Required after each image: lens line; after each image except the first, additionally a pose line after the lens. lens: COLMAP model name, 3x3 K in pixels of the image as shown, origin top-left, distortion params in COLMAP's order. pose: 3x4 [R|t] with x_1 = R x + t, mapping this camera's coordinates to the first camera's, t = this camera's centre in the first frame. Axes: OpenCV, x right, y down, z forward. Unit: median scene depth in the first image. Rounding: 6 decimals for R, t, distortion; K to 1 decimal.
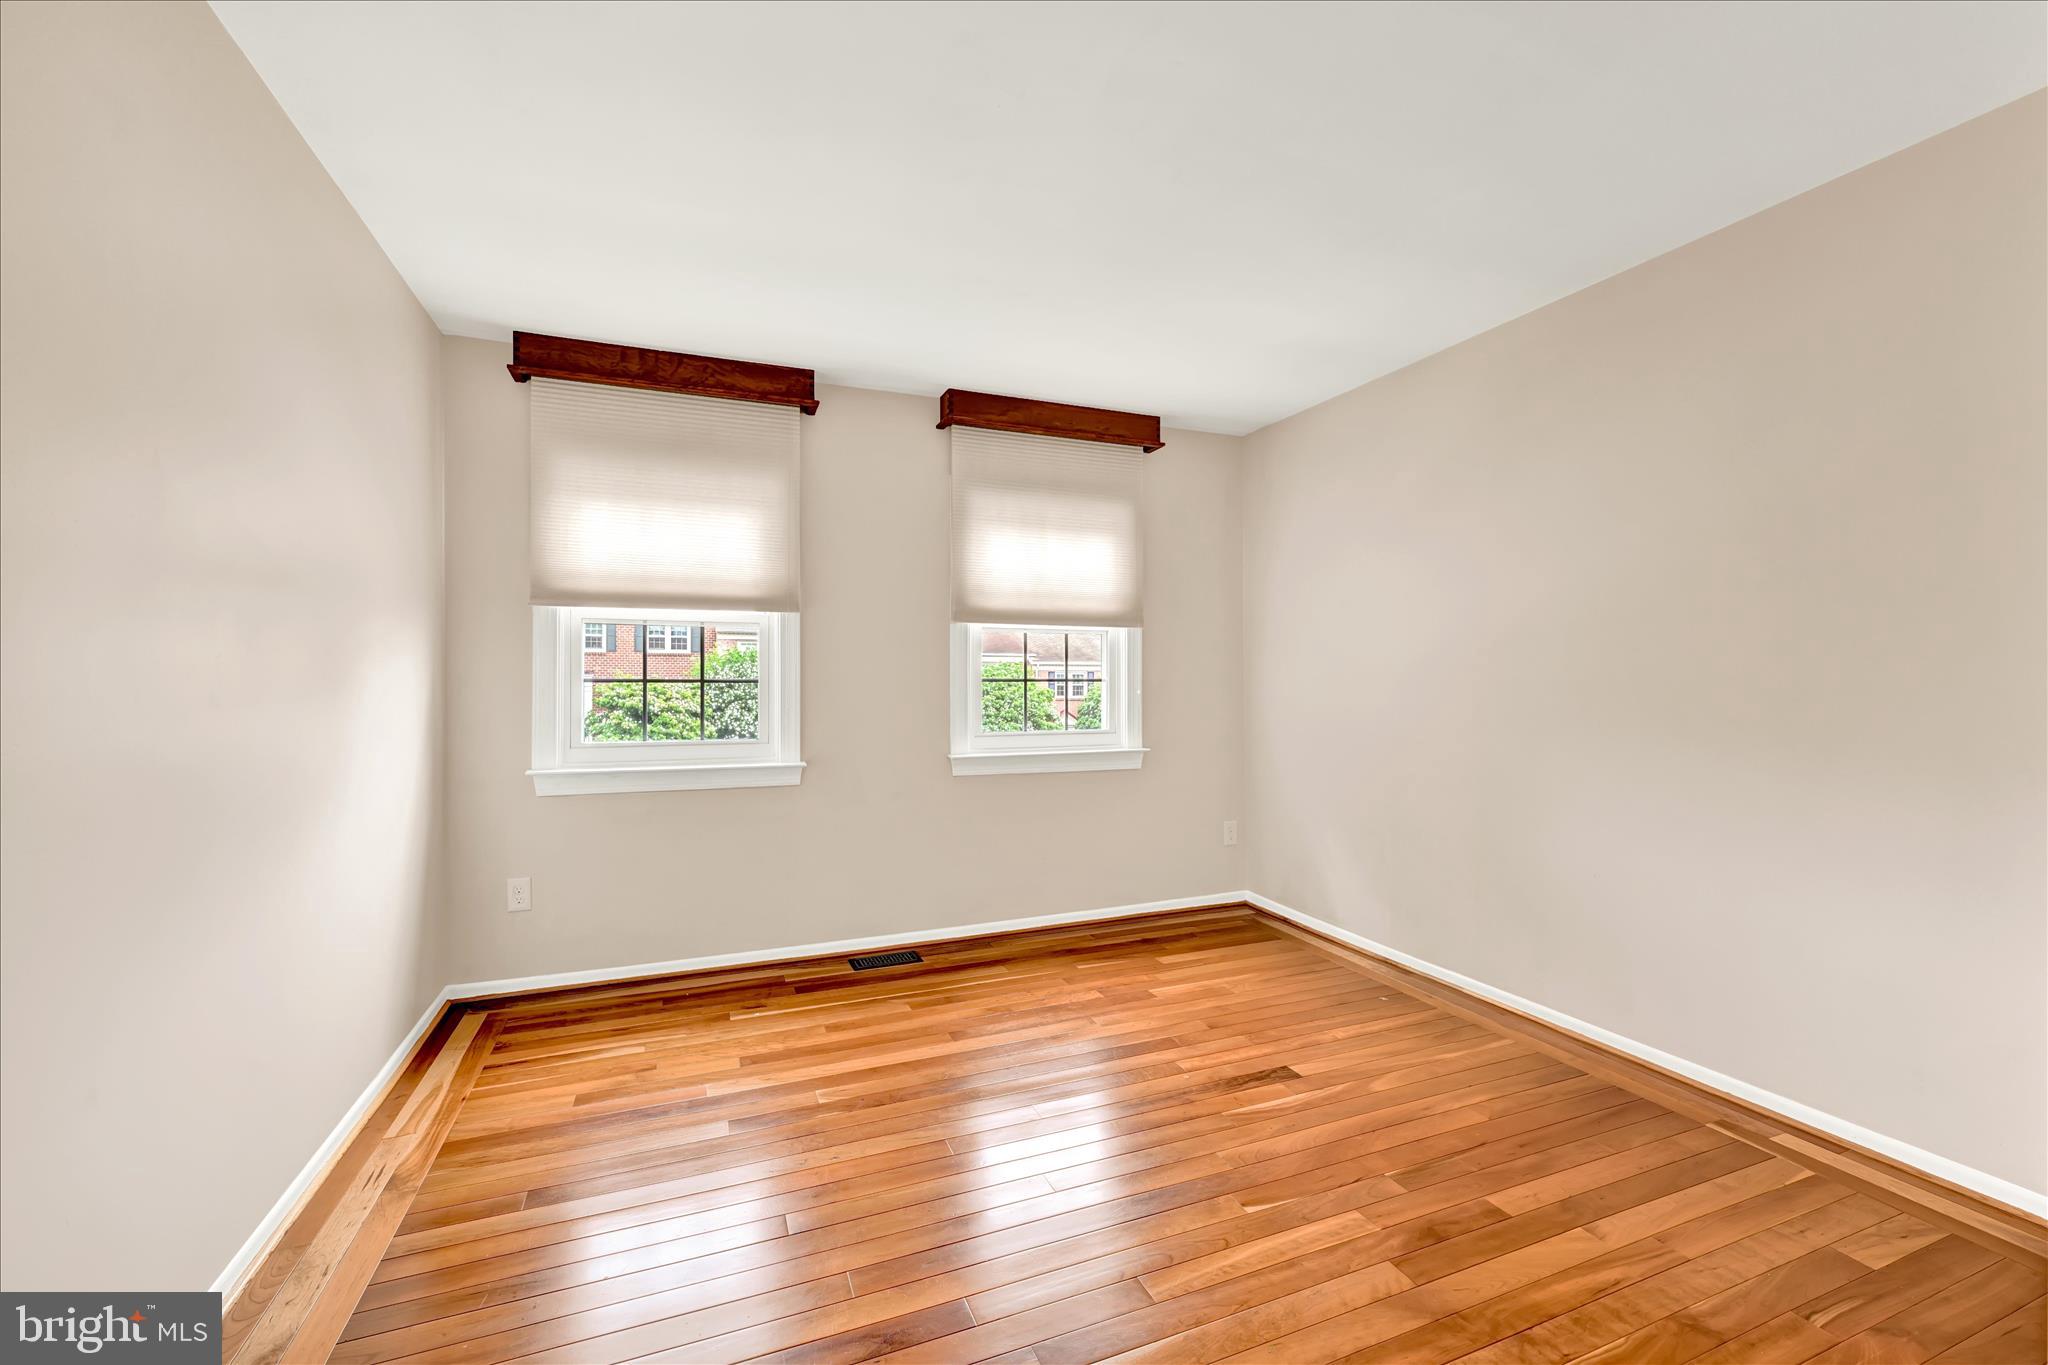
lens RADIAL K [[989.3, 0, 1024.3], [0, 989.3, 685.1], [0, 0, 1]] dist [0.005310, 0.000232]
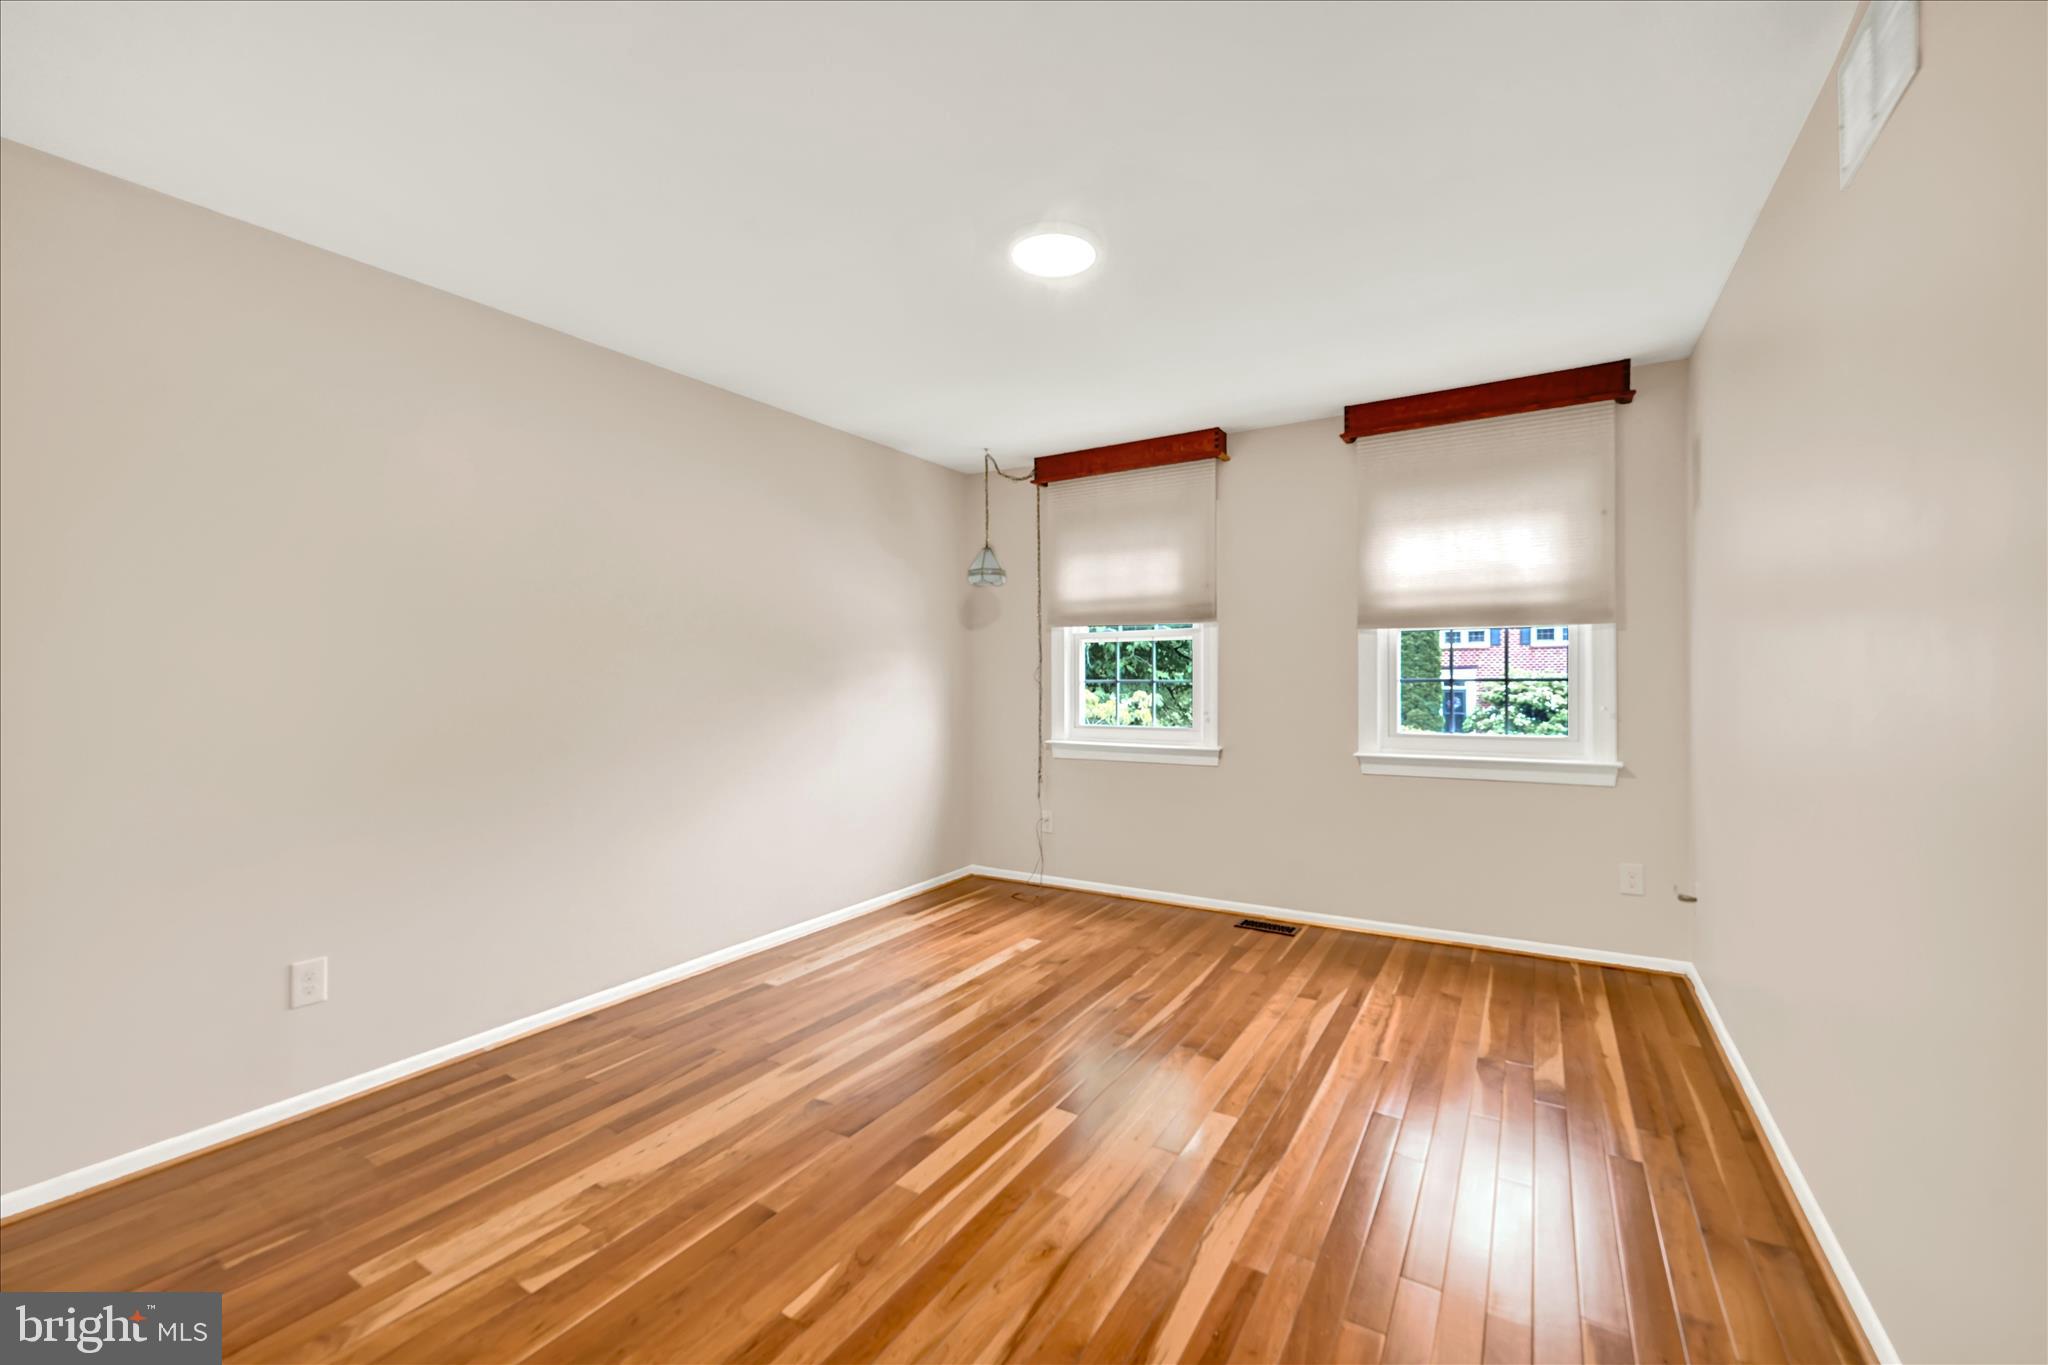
lens RADIAL K [[835.9, 0, 1024.9], [0, 835.9, 676.9], [0, 0, 1]] dist [0.000396, 0.000023]
pose [[0.547096, -0.004286, -0.837059, 0.296923], [-0.003029, 0.999970, -0.007100, -0.000786], [0.837064, 0.006420, 0.547067, 0.137949]]
